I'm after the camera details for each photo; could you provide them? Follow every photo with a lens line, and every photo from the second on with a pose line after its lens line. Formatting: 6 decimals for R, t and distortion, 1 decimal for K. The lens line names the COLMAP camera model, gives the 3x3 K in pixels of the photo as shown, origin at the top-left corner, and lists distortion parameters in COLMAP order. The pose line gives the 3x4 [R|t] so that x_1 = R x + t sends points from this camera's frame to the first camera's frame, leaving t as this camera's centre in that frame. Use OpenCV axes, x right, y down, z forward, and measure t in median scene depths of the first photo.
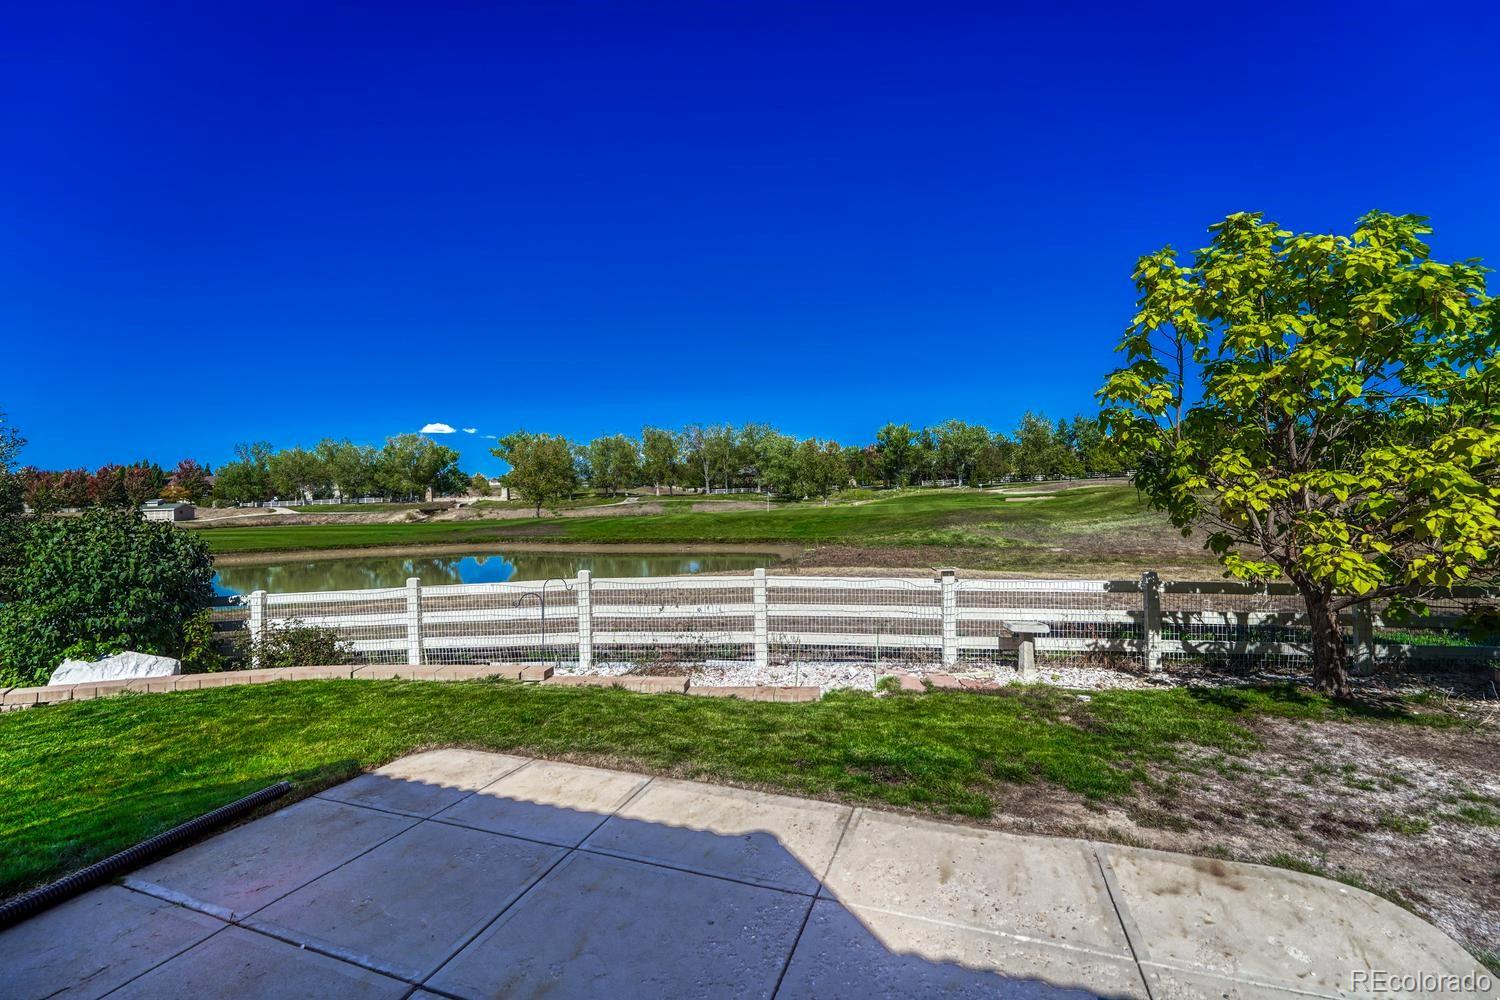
lens RADIAL K [[623.5, 0, 751.4], [0, 623.5, 496.6], [0, 0, 1]] dist [-0.011844, -0.000512]
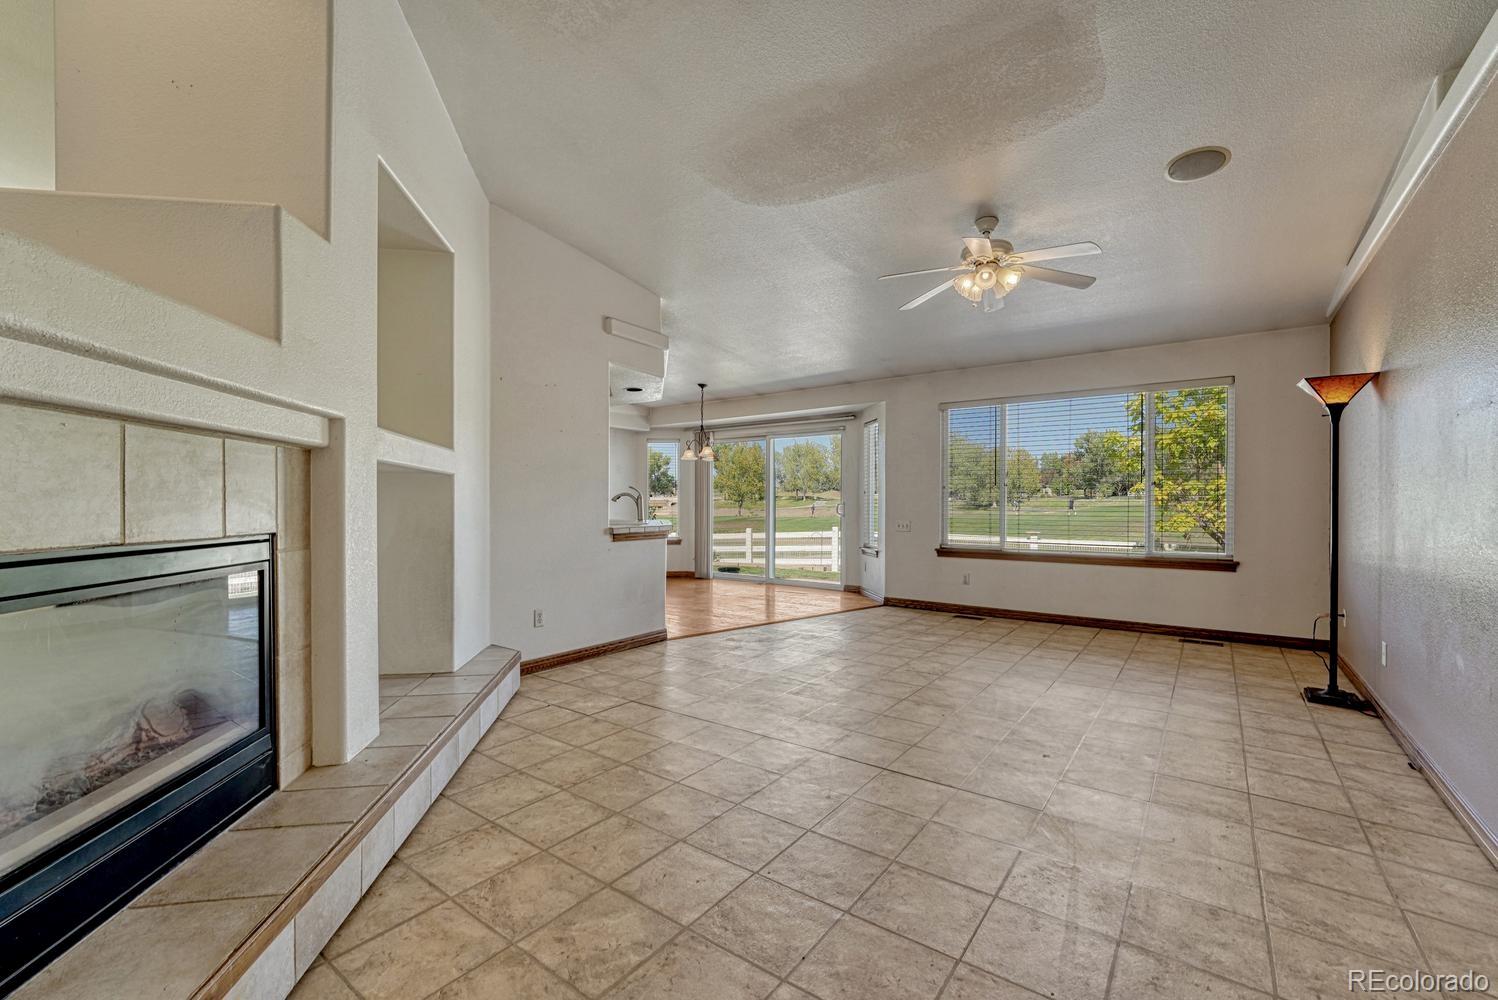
lens RADIAL K [[624.7, 0, 755.6], [0, 624.7, 506.6], [0, 0, 1]] dist [-0.001006, 0.000017]
pose [[0.959324, 0.028590, -0.280856, 0.007439], [-0.026551, 0.999586, 0.011065, 0.007662], [0.281056, -0.003158, 0.959686, -0.184625]]
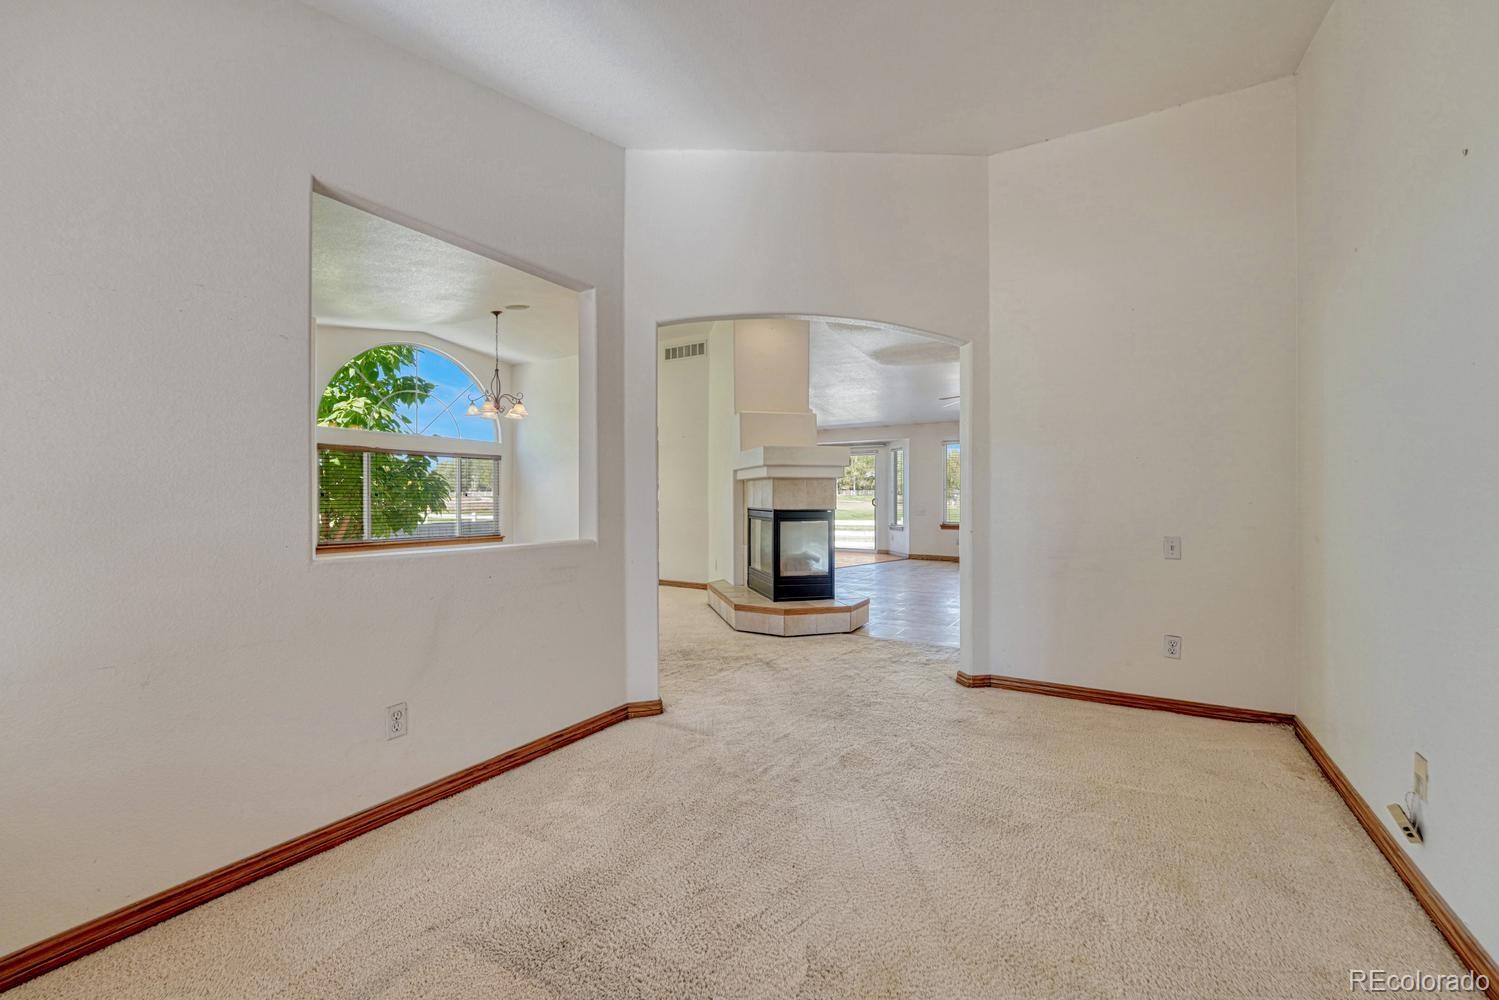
lens RADIAL K [[613.4, 0, 764.7], [0, 613.4, 504.2], [0, 0, 1]] dist [-0.000542, 0.000052]
pose [[0.984362, 0.028835, -0.173782, -0.021071], [-0.027109, 0.999557, 0.012298, 0.008598], [0.174059, -0.007394, 0.984707, -0.294554]]
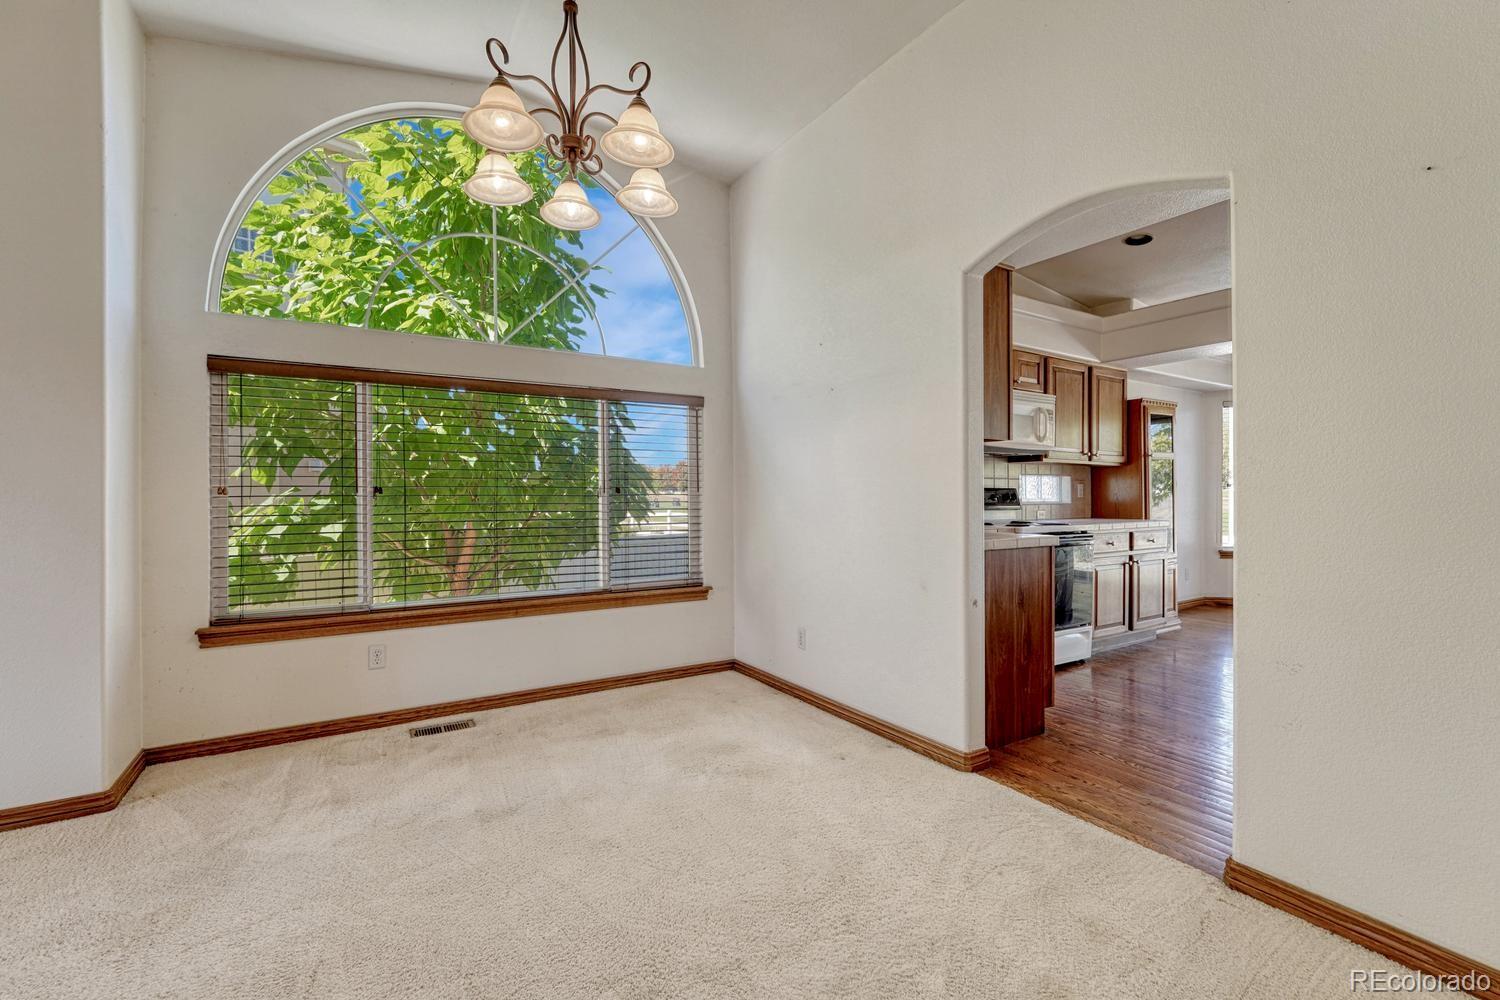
lens RADIAL K [[653.8, 0, 751.5], [0, 653.8, 499.7], [0, 0, 1]] dist [-0.010762, -0.000250]
pose [[0.784683, 0.029370, -0.619201, -0.081591], [-0.020720, 0.999562, 0.021154, 0.009765], [0.619550, -0.003769, 0.784948, -0.175039]]
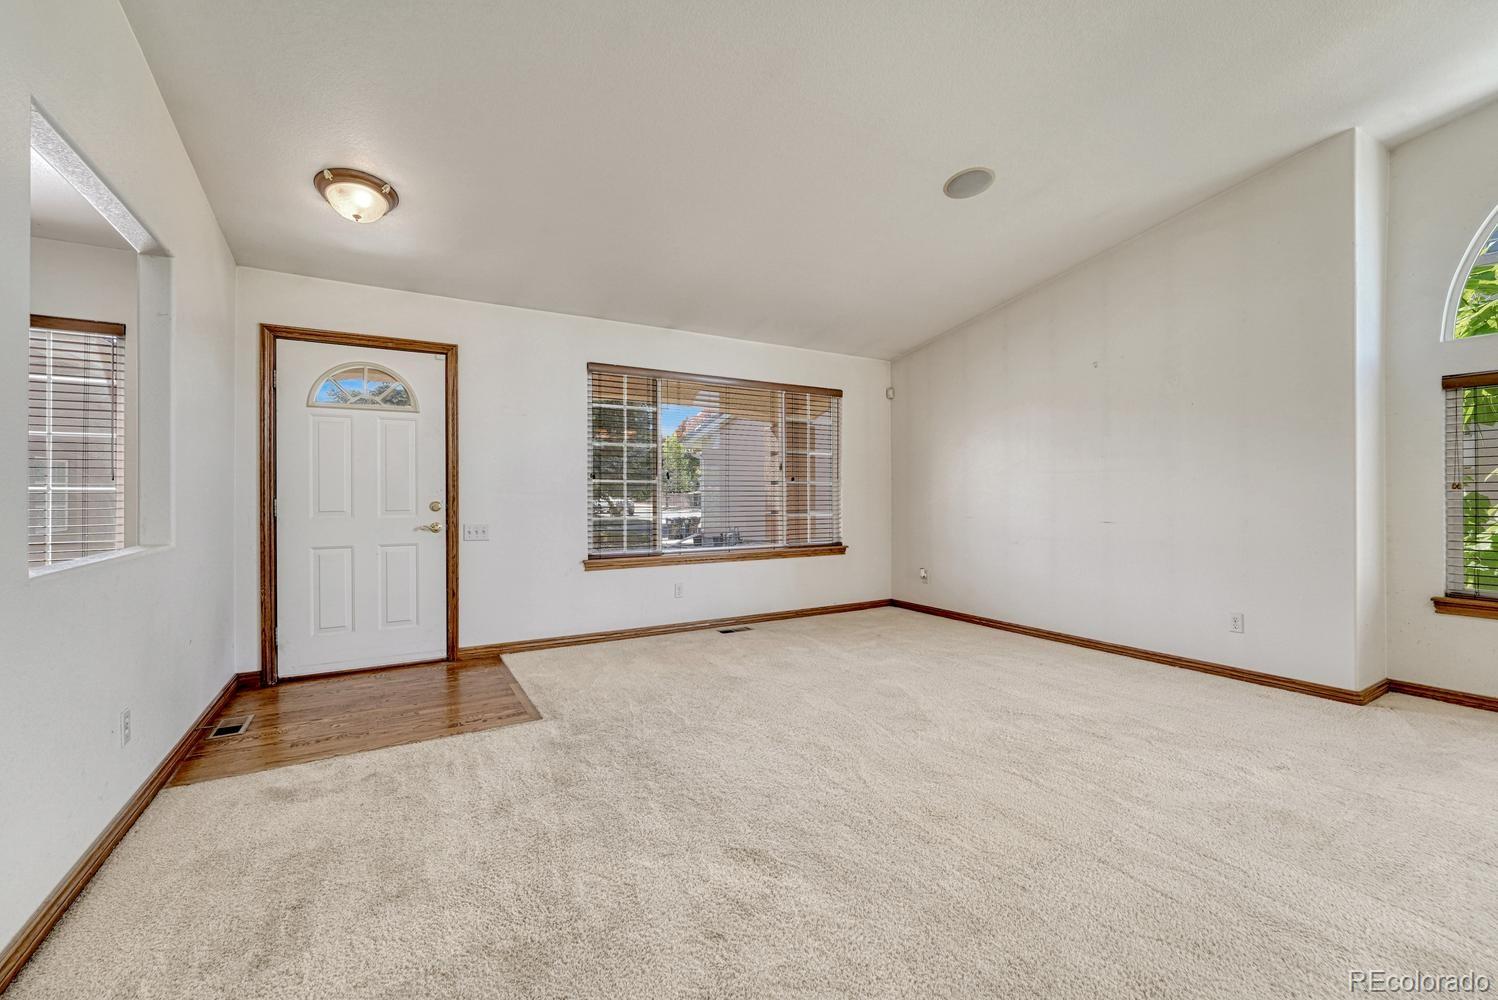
lens RADIAL K [[610.2, 0, 749.7], [0, 610.2, 493.1], [0, 0, 1]] dist [-0.010103, 0.000278]
pose [[-0.634178, 0.030200, -0.772597, -0.054104], [0.021480, 0.999539, 0.021439, 0.008835], [0.772889, -0.002999, -0.634535, -0.176715]]
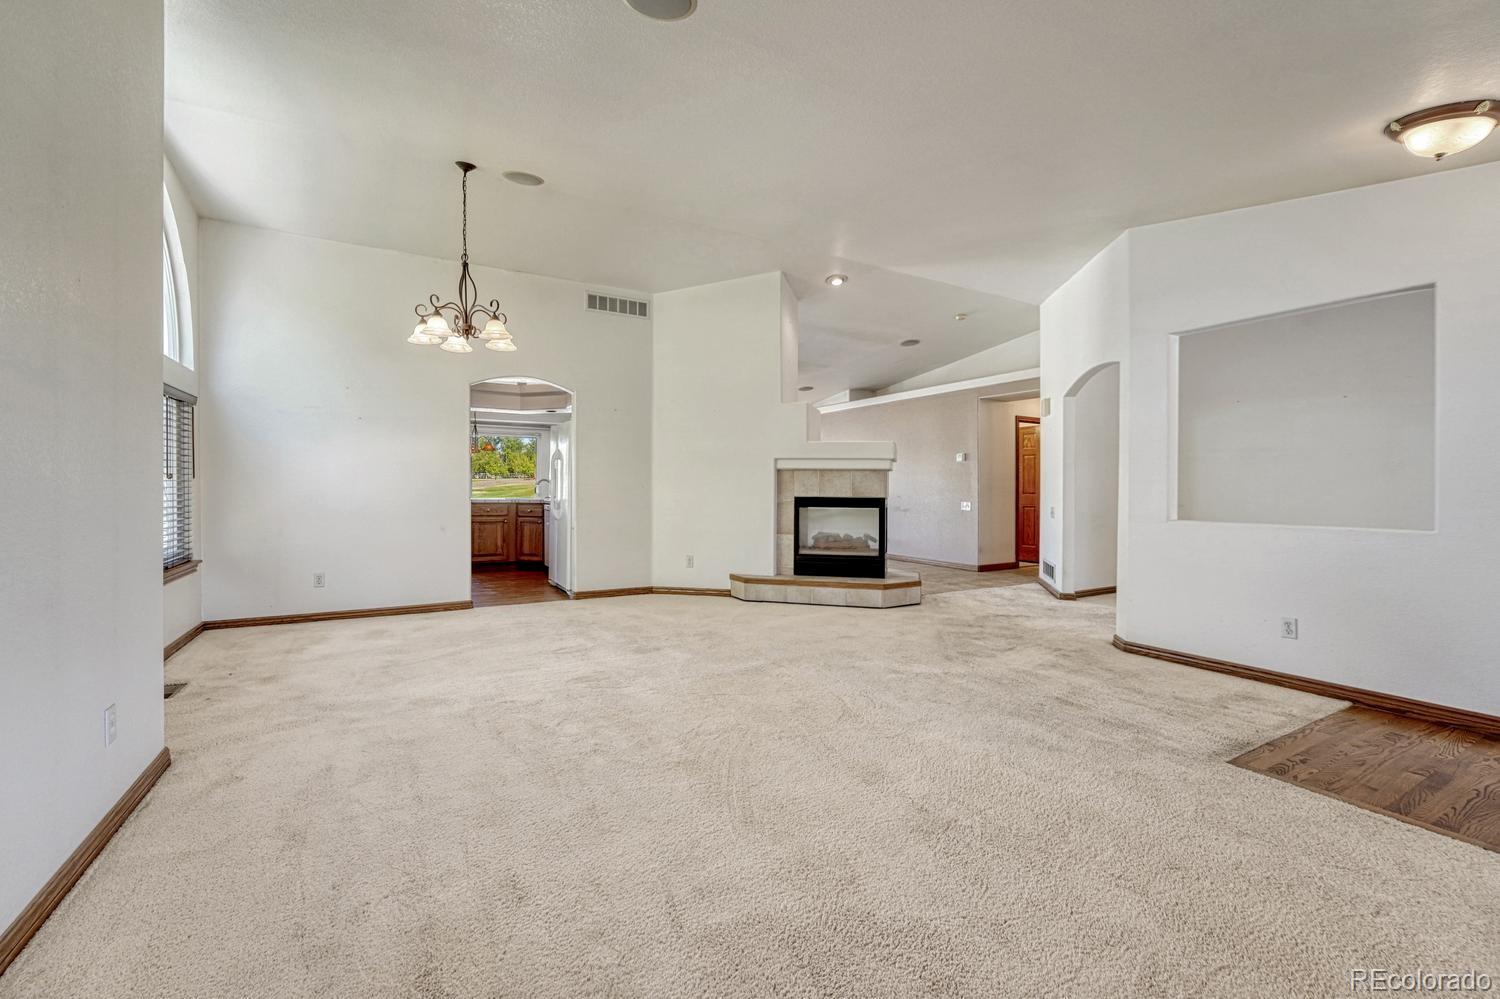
lens RADIAL K [[611.0, 0, 750.7], [0, 611.0, 492.6], [0, 0, 1]] dist [-0.010103, 0.000278]
pose [[0.639518, 0.024109, 0.768398, -0.163426], [-0.022813, 0.999663, -0.012379, 0.012244], [-0.768437, -0.009613, 0.639853, -0.240540]]
